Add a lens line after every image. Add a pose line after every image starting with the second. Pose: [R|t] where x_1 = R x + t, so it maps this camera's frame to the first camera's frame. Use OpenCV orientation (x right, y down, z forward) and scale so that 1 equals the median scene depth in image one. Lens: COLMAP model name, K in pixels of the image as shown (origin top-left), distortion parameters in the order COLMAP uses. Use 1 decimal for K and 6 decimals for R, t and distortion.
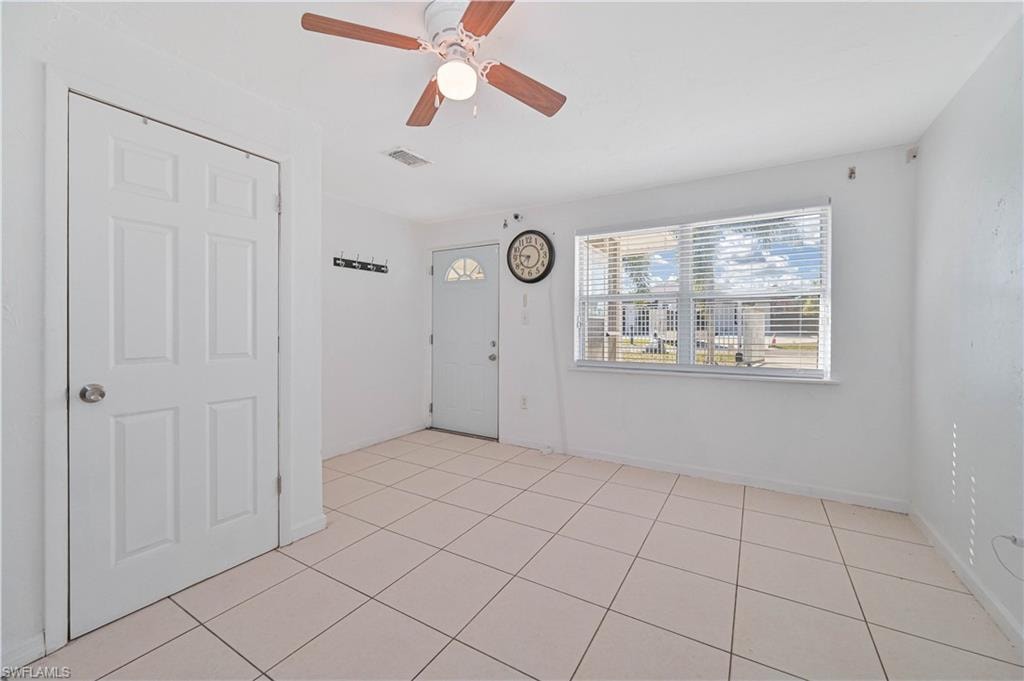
lens RADIAL K [[409.6, 0, 509.7], [0, 409.6, 334.2], [0, 0, 1]] dist [-0.003925, -0.000151]
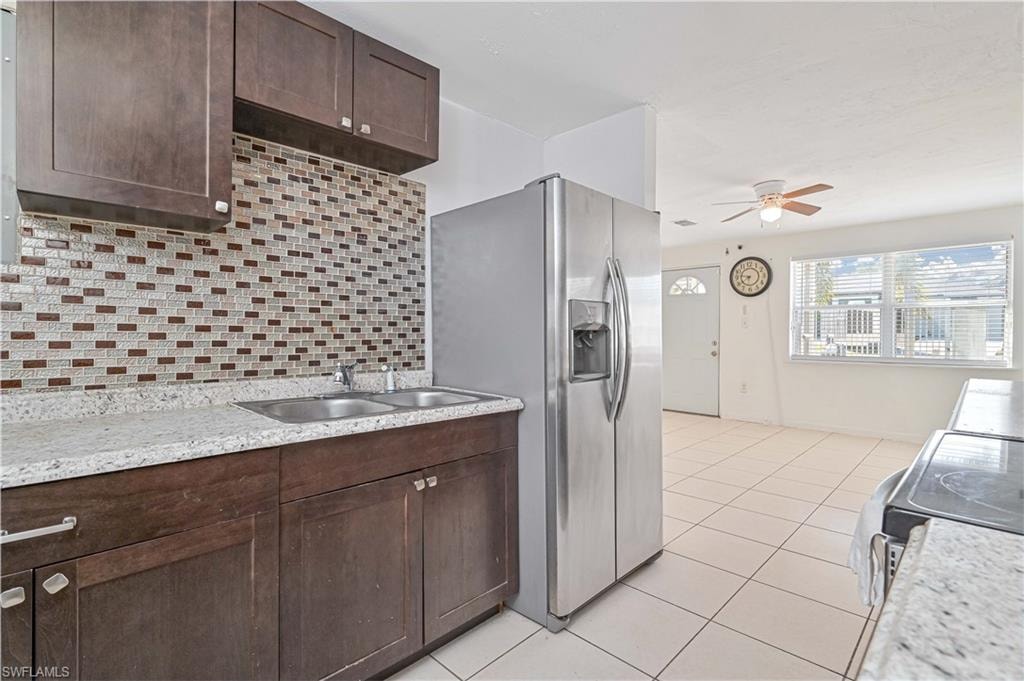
lens RADIAL K [[475.6, 0, 511.3], [0, 475.6, 342.2], [0, 0, 1]] dist [-0.001796, -0.000562]
pose [[0.970641, 0.001800, -0.240526, -0.324955], [-0.000069, 0.999974, 0.007202, 0.009969], [0.240533, -0.006974, 0.970616, -0.664736]]
